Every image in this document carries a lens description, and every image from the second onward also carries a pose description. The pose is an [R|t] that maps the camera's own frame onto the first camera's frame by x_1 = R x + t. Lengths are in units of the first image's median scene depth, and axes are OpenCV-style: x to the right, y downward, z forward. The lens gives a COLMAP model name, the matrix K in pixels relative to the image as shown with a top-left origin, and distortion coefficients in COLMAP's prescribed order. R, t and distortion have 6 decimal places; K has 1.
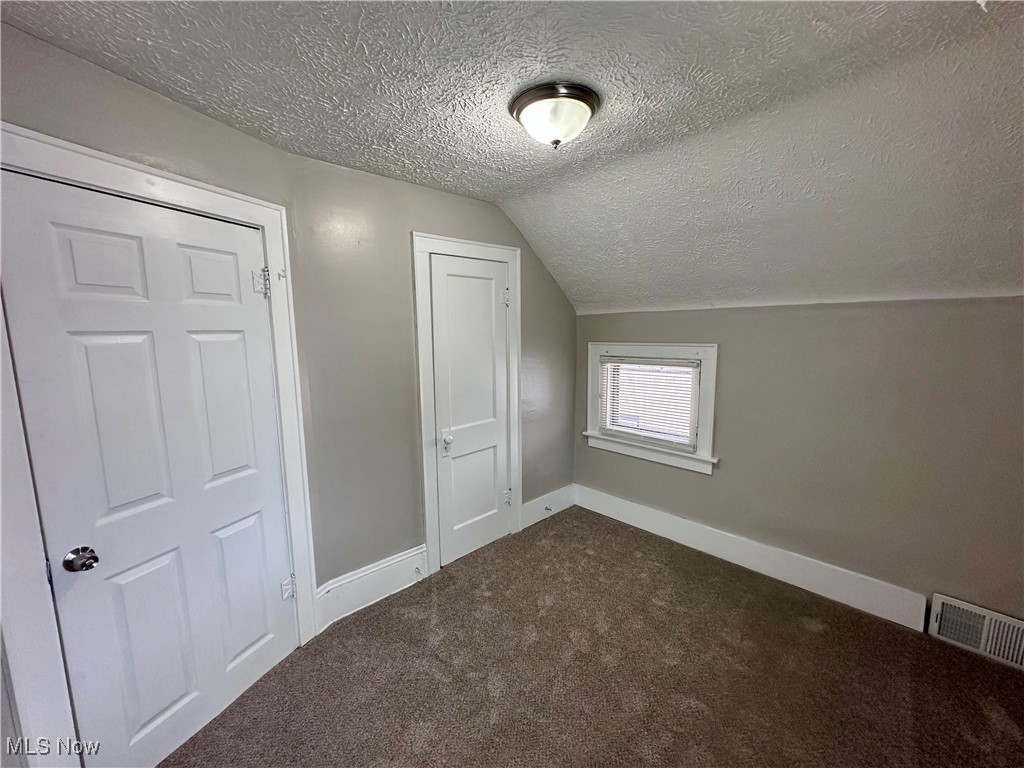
lens RADIAL K [[409.5, 0, 512.1], [0, 409.5, 385.7], [0, 0, 1]] dist [-0.001826, -0.000196]
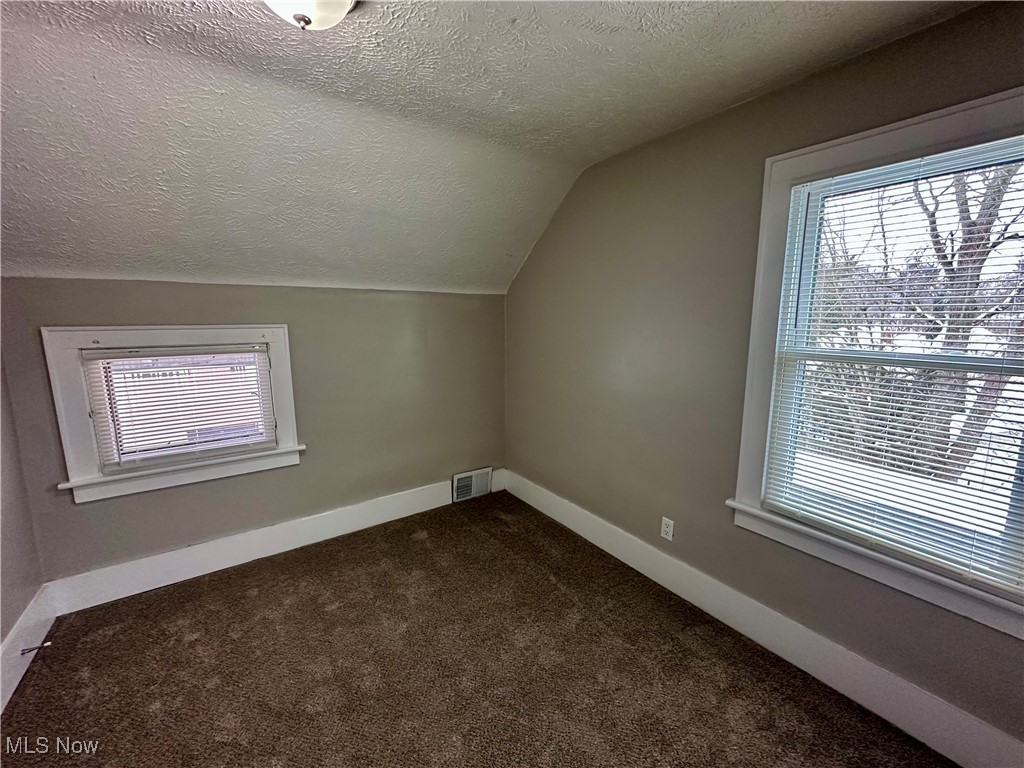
lens RADIAL K [[409.5, 0, 512.9], [0, 409.5, 386.5], [0, 0, 1]] dist [-0.001826, -0.000196]
pose [[0.147682, -0.156044, 0.976648, -0.337717], [0.129058, 0.982073, 0.137395, -0.023693], [-0.980578, 0.105754, 0.165173, 0.341458]]
